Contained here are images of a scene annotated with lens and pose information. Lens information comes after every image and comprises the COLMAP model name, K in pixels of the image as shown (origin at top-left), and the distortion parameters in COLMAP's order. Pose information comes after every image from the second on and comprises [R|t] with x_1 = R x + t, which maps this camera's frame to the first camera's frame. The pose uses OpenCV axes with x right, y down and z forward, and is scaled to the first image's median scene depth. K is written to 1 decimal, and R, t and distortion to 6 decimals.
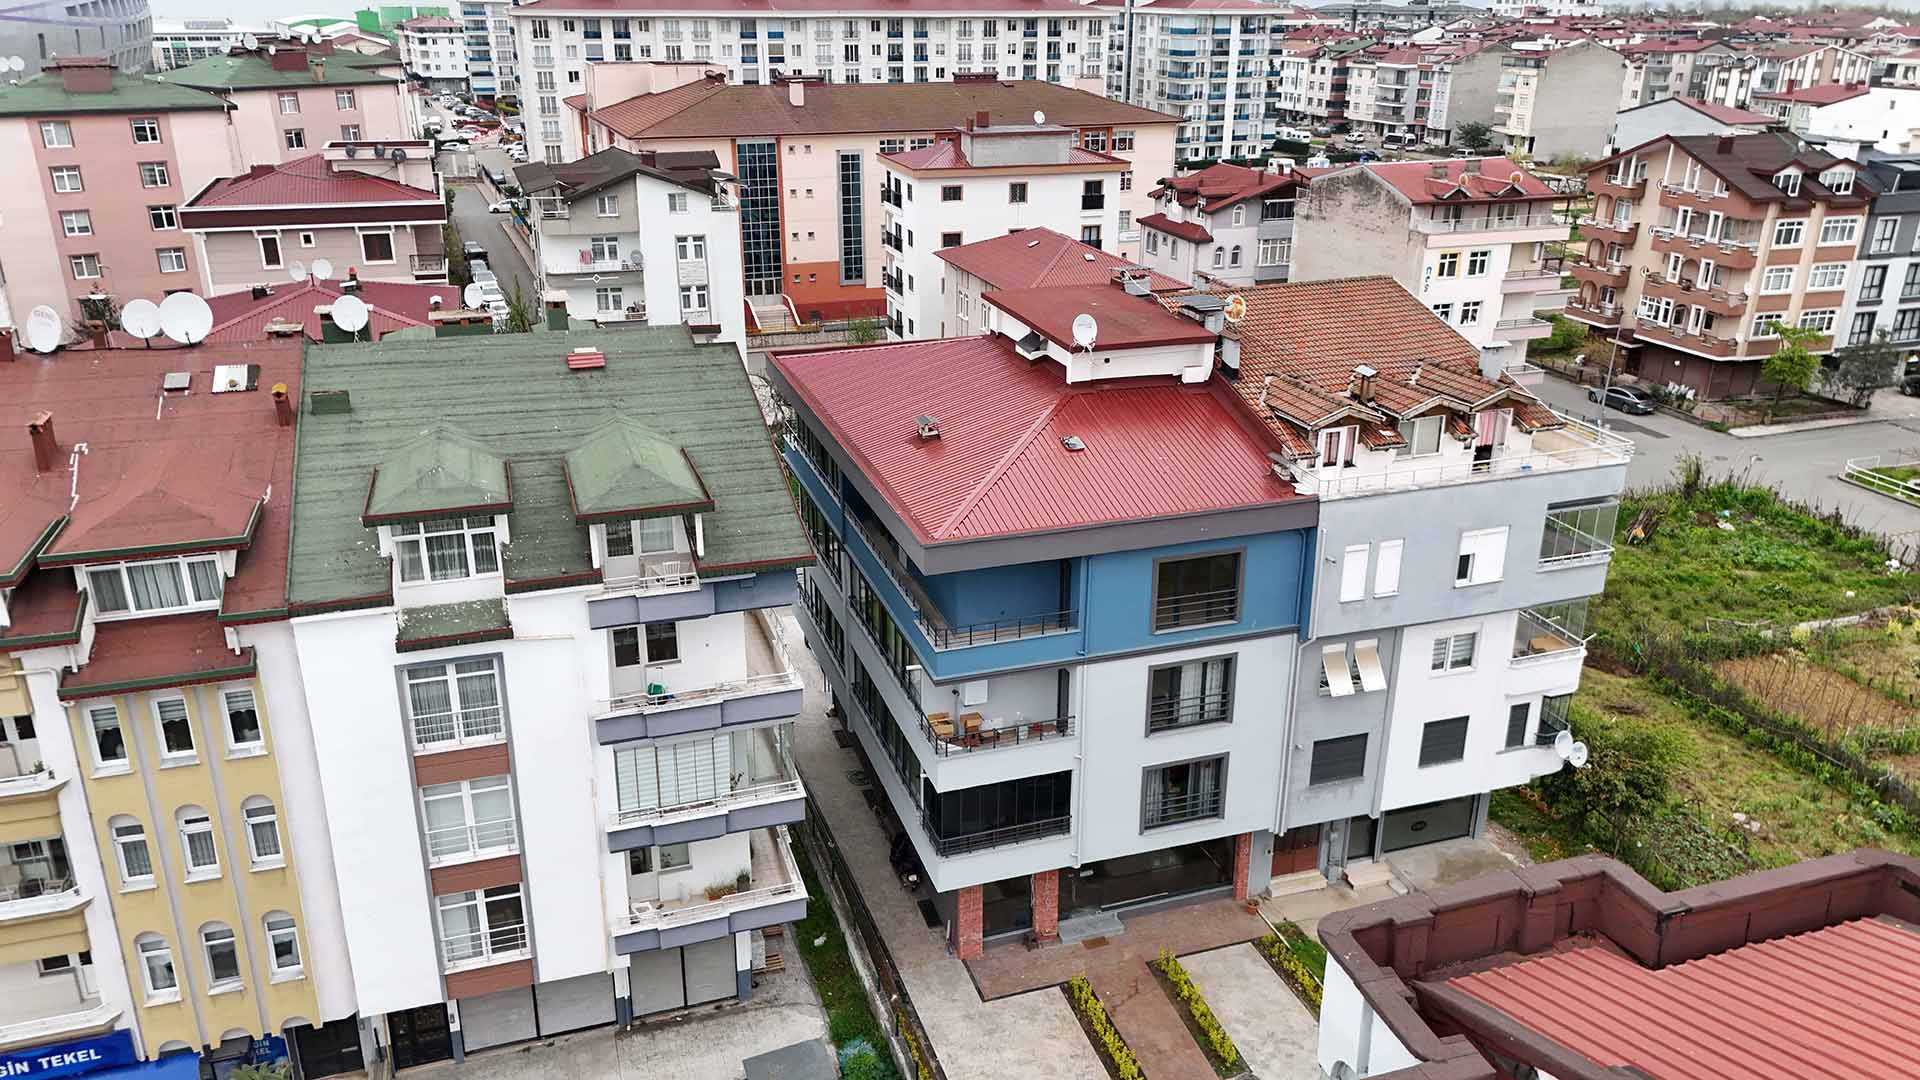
lens RADIAL K [[1400.0, 0, 961.2], [0, 1400.0, 535.2], [0, 0, 1]] dist [0.070725, -0.063189]
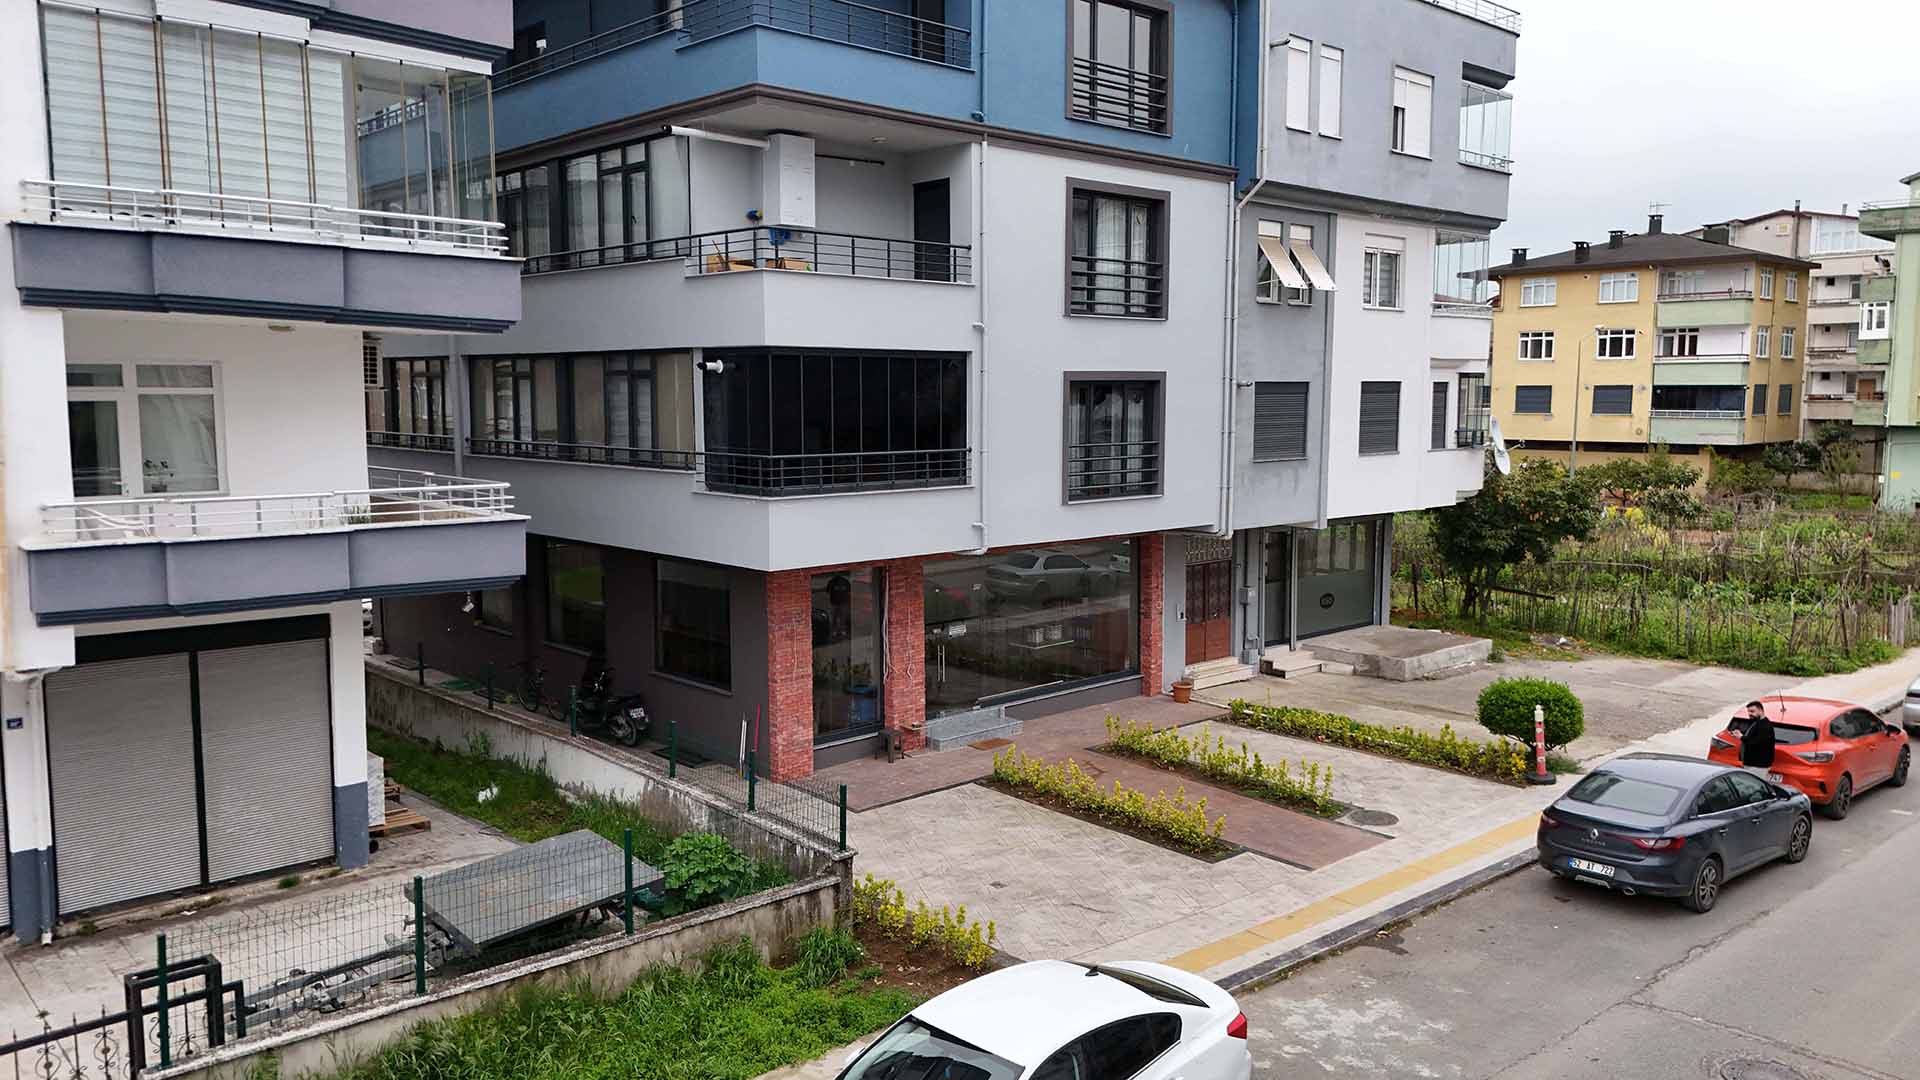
lens RADIAL K [[1400.0, 0, 960.3], [0, 1400.0, 541.3], [0, 0, 1]] dist [0.070725, -0.063189]
pose [[0.910190, -0.049627, 0.411208, -0.154634], [0.153682, 0.962391, -0.224021, 0.353171], [-0.384625, 0.267096, 0.883585, 0.500740]]
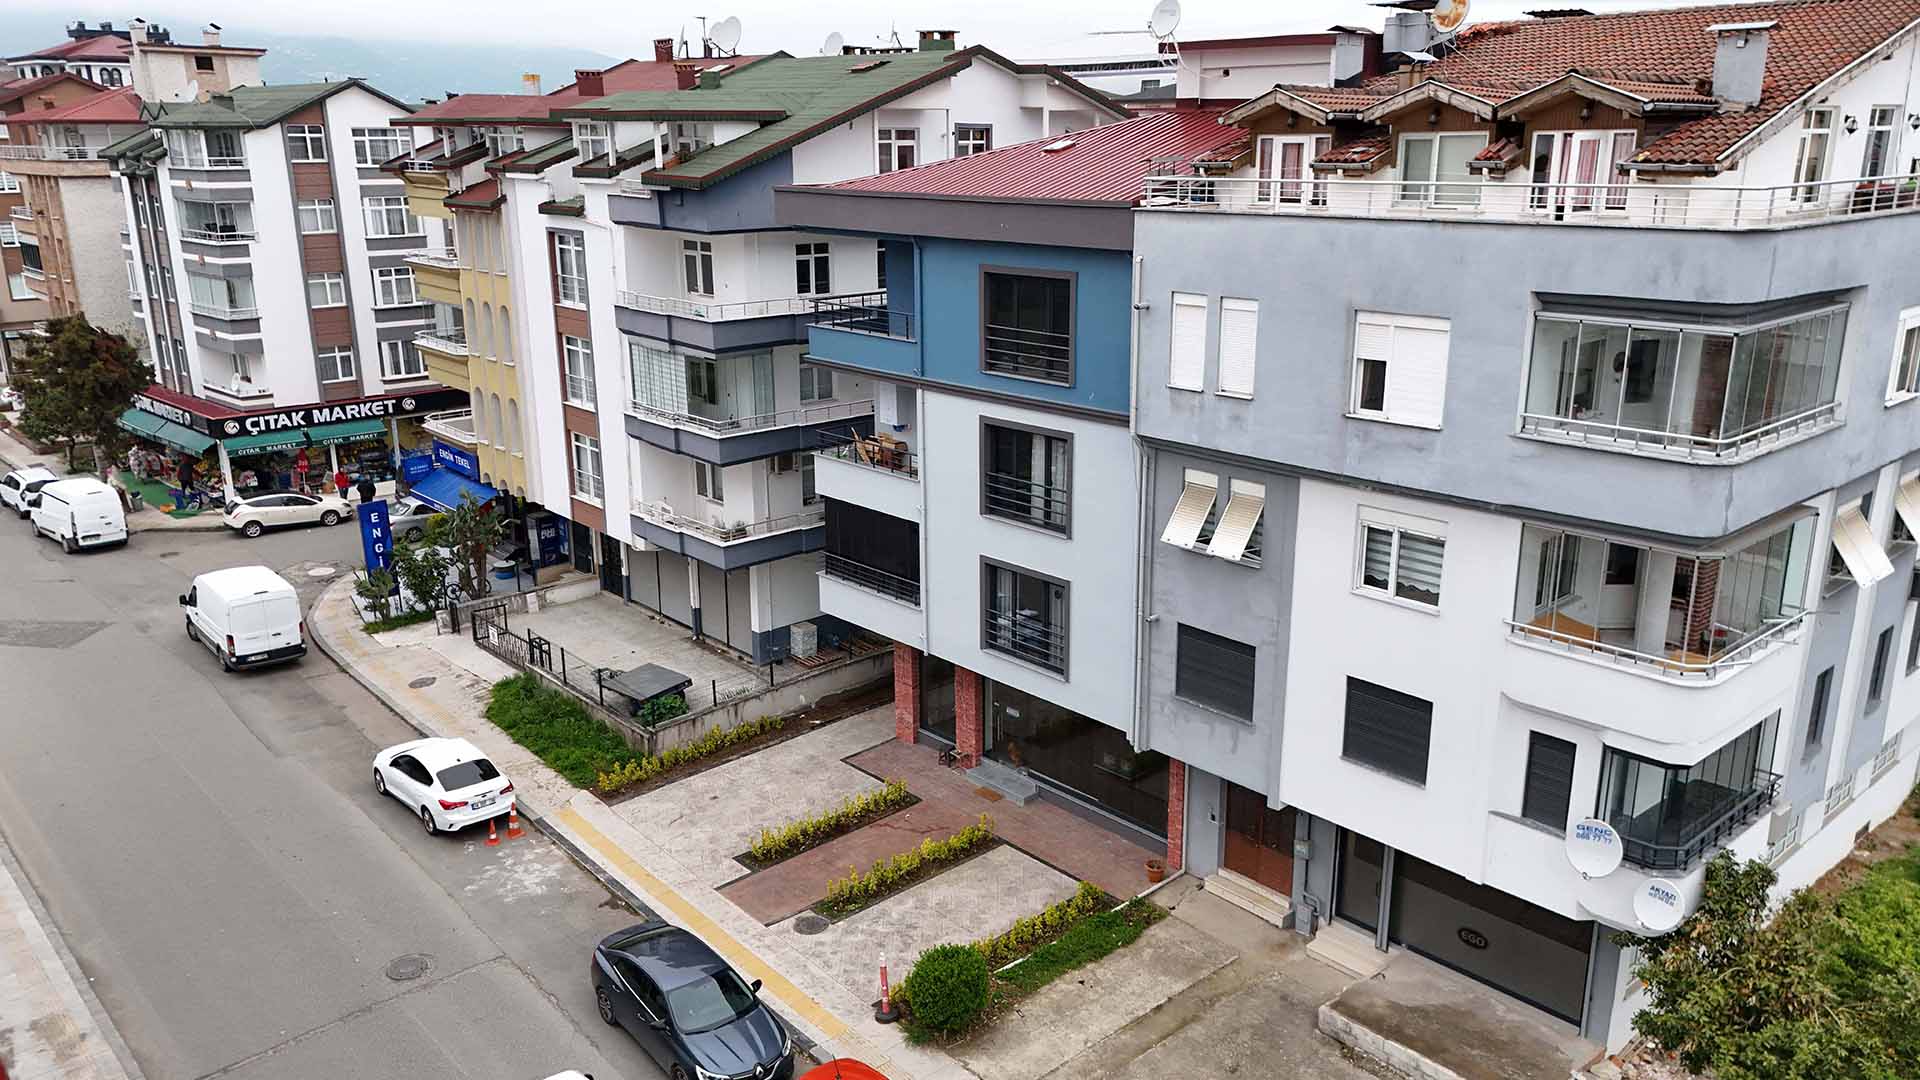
lens RADIAL K [[1400.0, 0, 966.9], [0, 1400.0, 538.5], [0, 0, 1]] dist [0.070725, -0.063189]
pose [[0.407584, 0.248595, -0.878679, 0.796090], [-0.323396, 0.939164, 0.115697, 0.066793], [0.853985, 0.237005, 0.463183, 0.614524]]
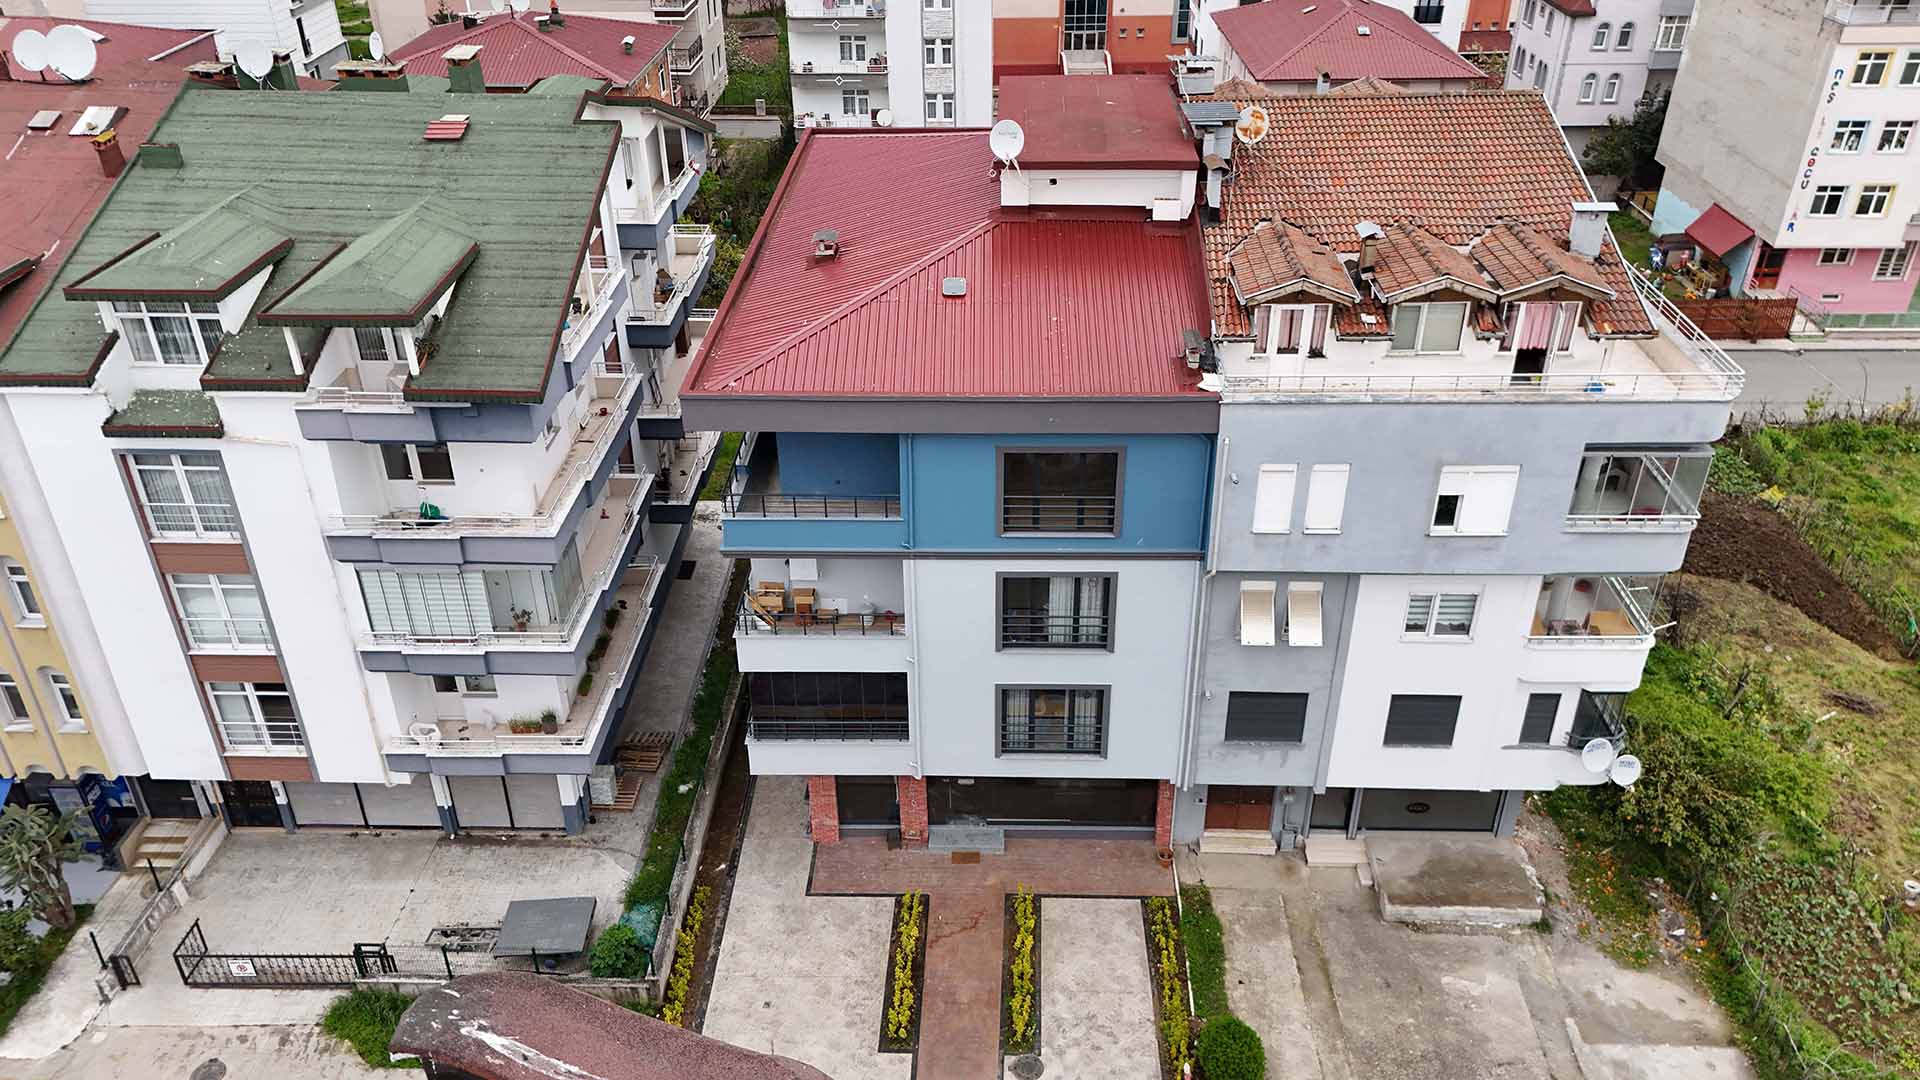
lens RADIAL K [[1400.0, 0, 964.4], [0, 1400.0, 535.8], [0, 0, 1]] dist [0.070725, -0.063189]
pose [[0.939502, 0.166787, -0.299195, 0.340670], [-0.114147, 0.975969, 0.185622, -0.073819], [0.322964, -0.140240, 0.935963, 0.216139]]
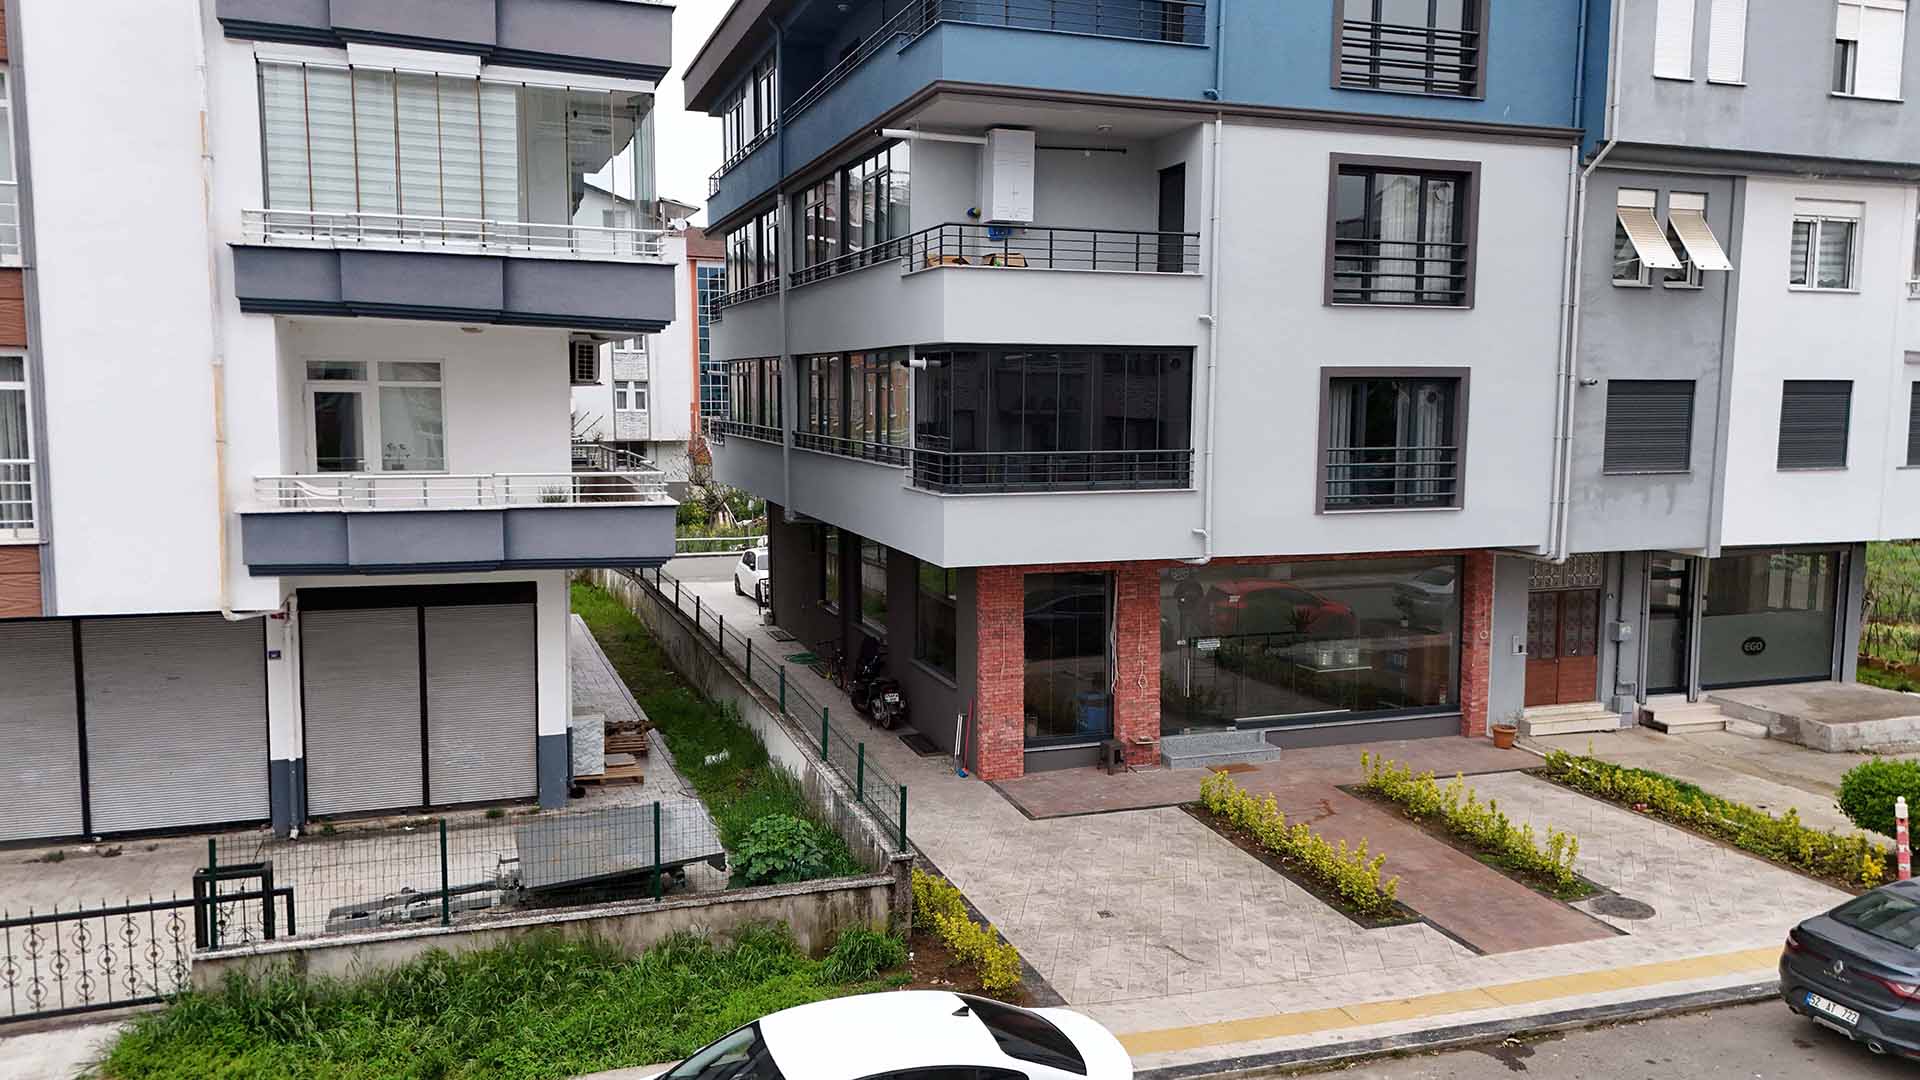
lens RADIAL K [[1400.0, 0, 962.1], [0, 1400.0, 539.9], [0, 0, 1]] dist [0.070725, -0.063189]
pose [[0.999801, -0.001172, 0.019907, -0.018924], [0.006259, 0.966271, -0.257452, 0.360015], [-0.018934, 0.257525, 0.966086, 0.486289]]
